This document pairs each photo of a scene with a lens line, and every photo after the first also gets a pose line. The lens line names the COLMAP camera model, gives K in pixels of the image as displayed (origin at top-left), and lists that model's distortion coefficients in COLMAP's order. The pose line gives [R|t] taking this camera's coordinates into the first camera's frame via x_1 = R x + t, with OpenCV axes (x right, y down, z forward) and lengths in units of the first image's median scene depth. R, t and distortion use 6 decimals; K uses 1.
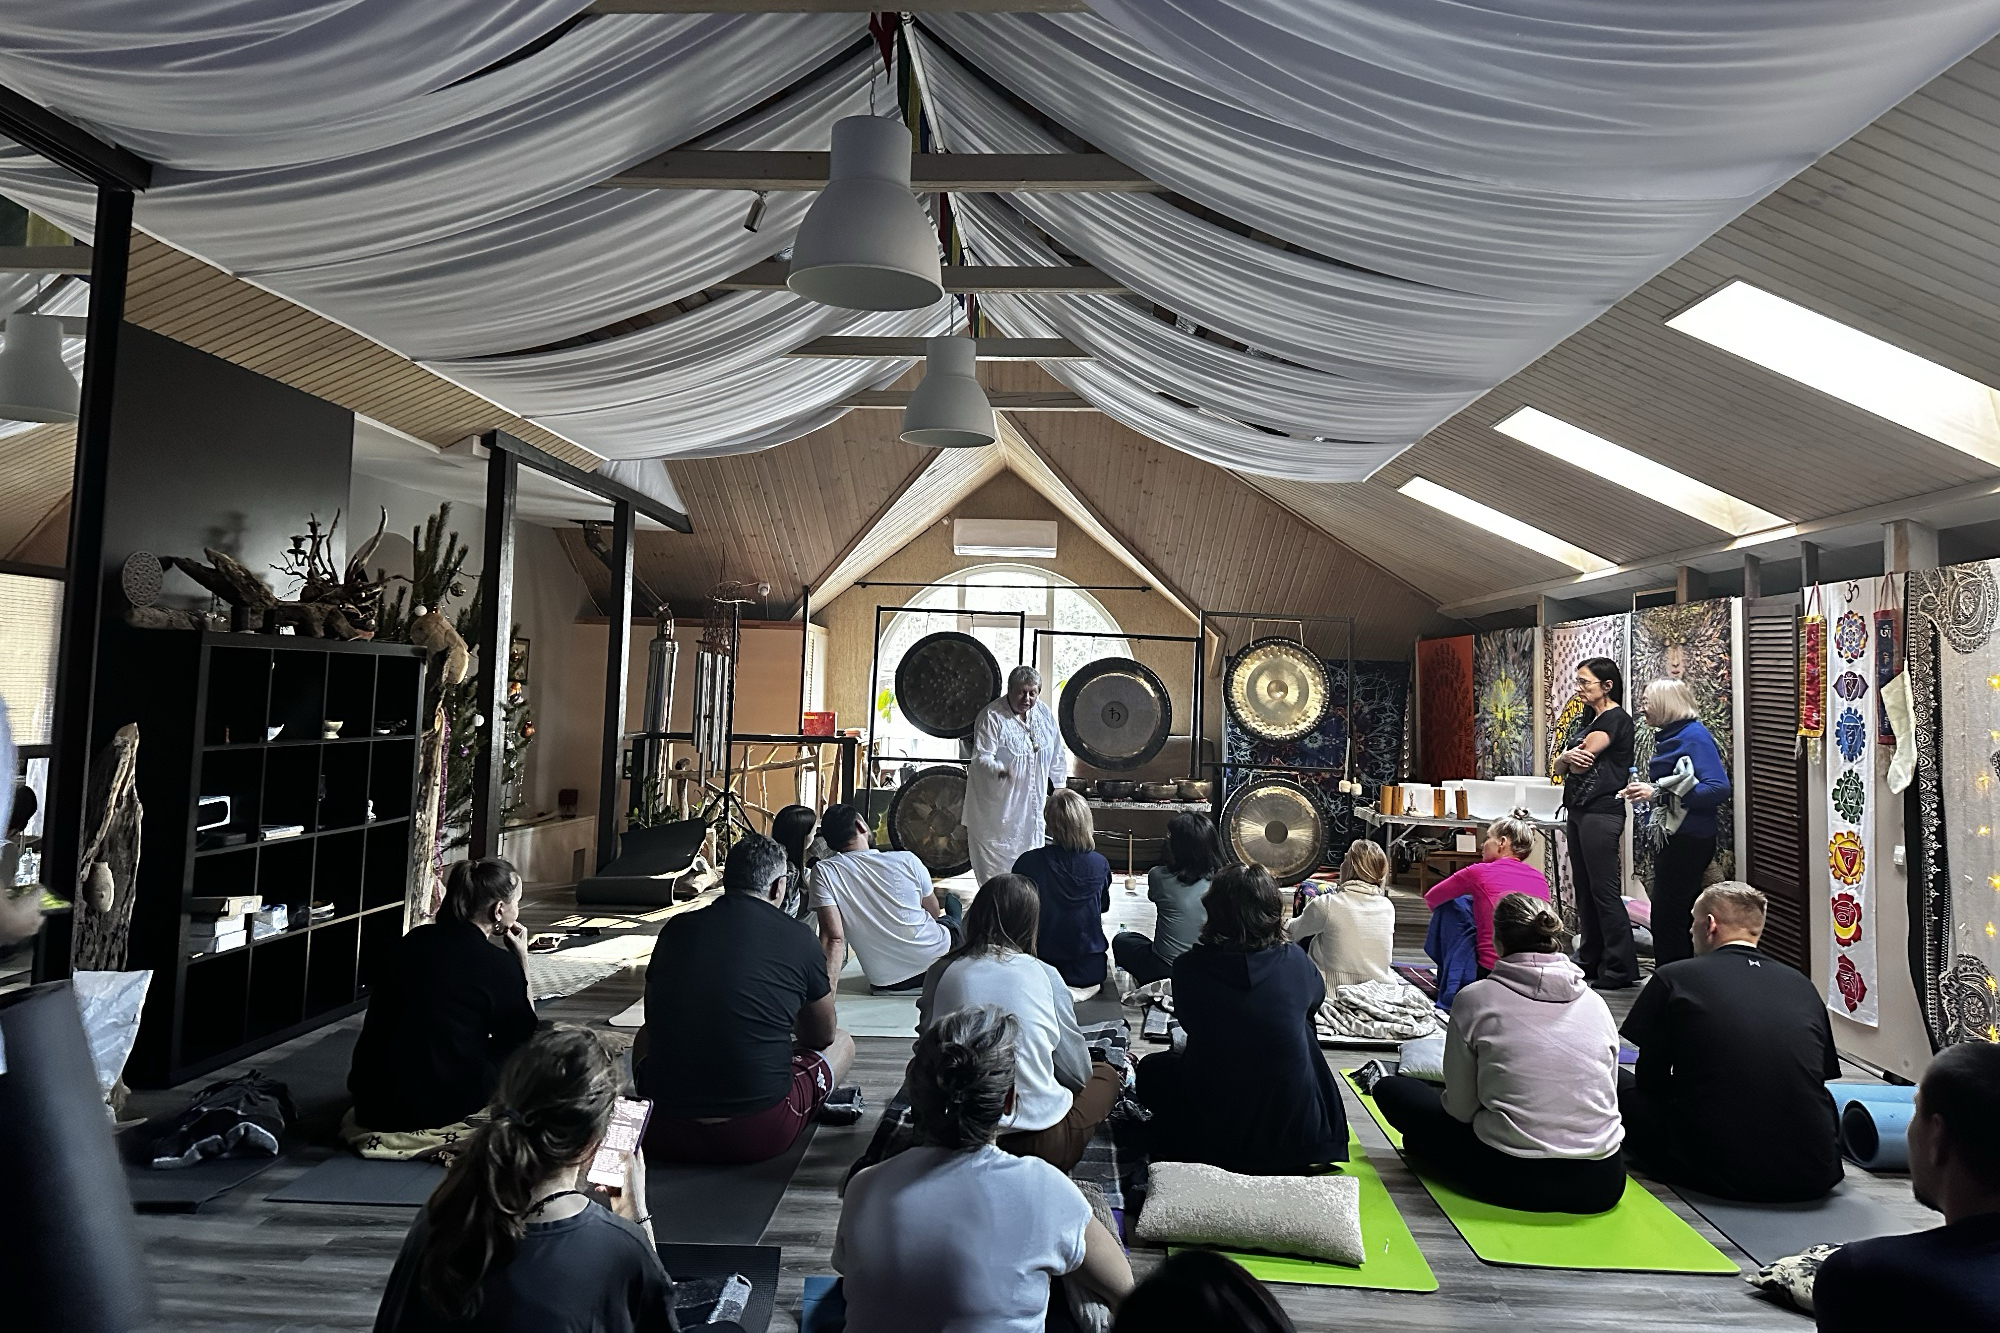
lens RADIAL K [[1393.1, 0, 1002.0], [0, 1393.1, 614.0], [0, 0, 1]] dist [0.068513, -0.091552]
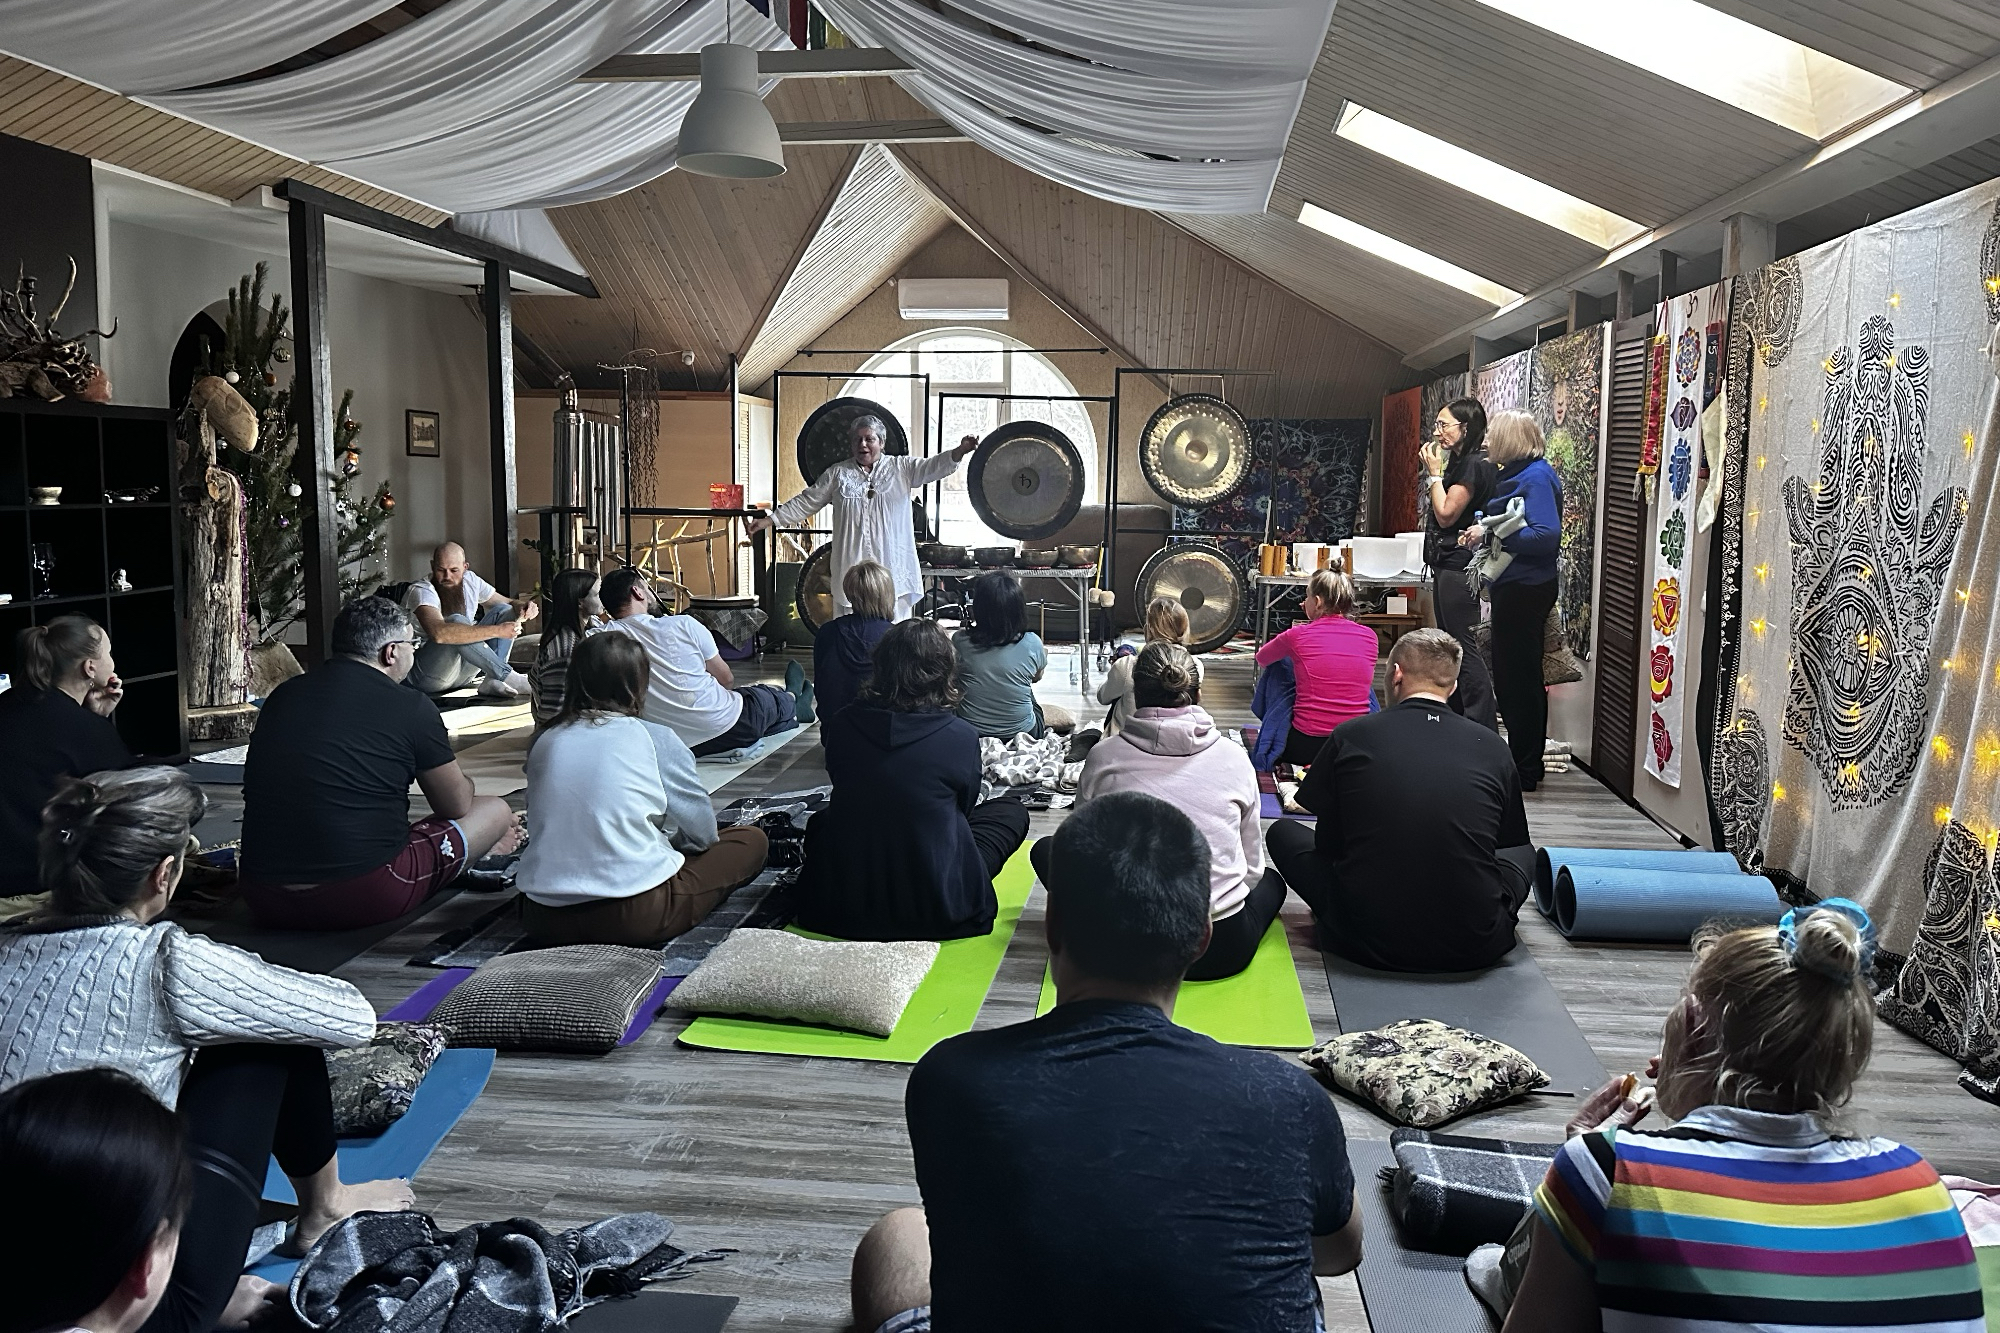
lens RADIAL K [[1400.7, 0, 947.1], [0, 1400.7, 615.6], [0, 0, 1]] dist [0.124816, -0.201859]
pose [[0.997834, -0.012829, -0.064523, 0.160347], [0.022871, 0.987269, 0.157407, 0.019978], [0.061682, -0.158542, 0.985424, 0.058663]]
